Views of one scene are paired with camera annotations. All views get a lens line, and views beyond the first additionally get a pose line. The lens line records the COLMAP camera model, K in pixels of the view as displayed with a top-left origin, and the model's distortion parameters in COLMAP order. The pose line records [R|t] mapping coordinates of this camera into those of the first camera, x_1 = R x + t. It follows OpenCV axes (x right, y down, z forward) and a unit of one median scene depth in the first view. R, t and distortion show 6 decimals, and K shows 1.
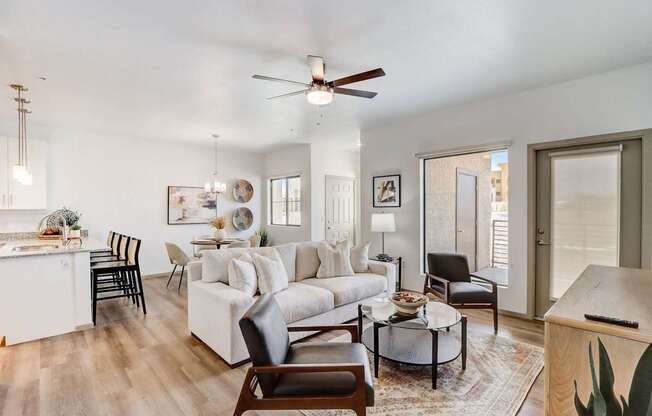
lens RADIAL K [[299.5, 0, 308.7], [0, 299.5, 213.0], [0, 0, 1]] dist [0.000906, 0.000402]
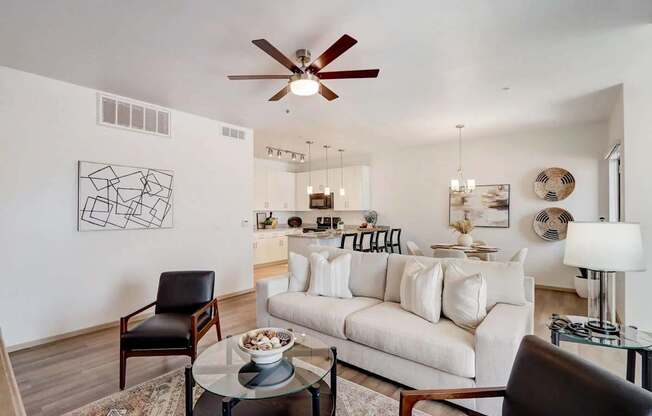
lens RADIAL K [[299.5, 0, 322.5], [0, 299.5, 208.1], [0, 0, 1]] dist [0.000906, 0.000402]
pose [[0.167752, -0.015946, -0.985700, 0.417908], [-0.017350, 0.999667, -0.019125, 0.005526], [0.985677, 0.020310, 0.167420, 0.393953]]
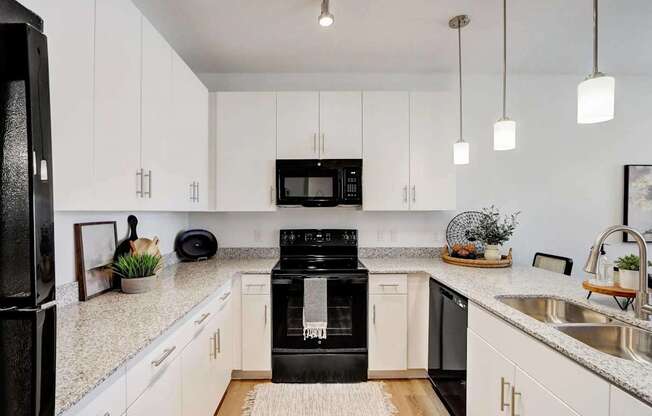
lens RADIAL K [[299.5, 0, 318.4], [0, 299.5, 210.9], [0, 0, 1]] dist [0.000906, 0.000402]
pose [[0.759723, -0.003737, -0.650236, -0.502353], [-0.009805, 0.999804, -0.017202, -0.000287], [0.650173, 0.019444, 0.759537, 0.281907]]
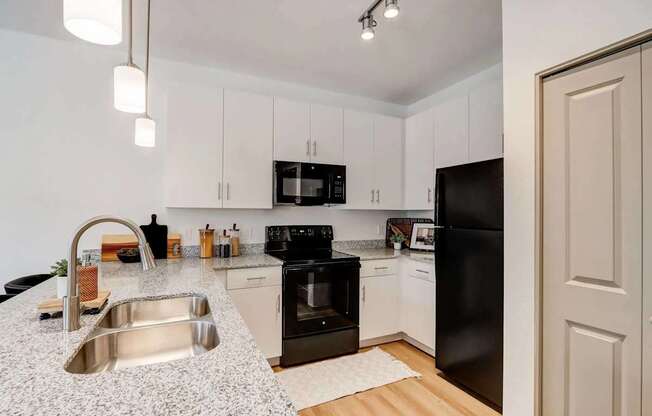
lens RADIAL K [[299.5, 0, 322.6], [0, 299.5, 205.5], [0, 0, 1]] dist [0.000906, 0.000402]
pose [[0.949385, 0.001460, -0.314110, -0.603571], [-0.012543, 0.999368, -0.033263, 0.002435], [0.313863, 0.035519, 0.948804, 0.162684]]
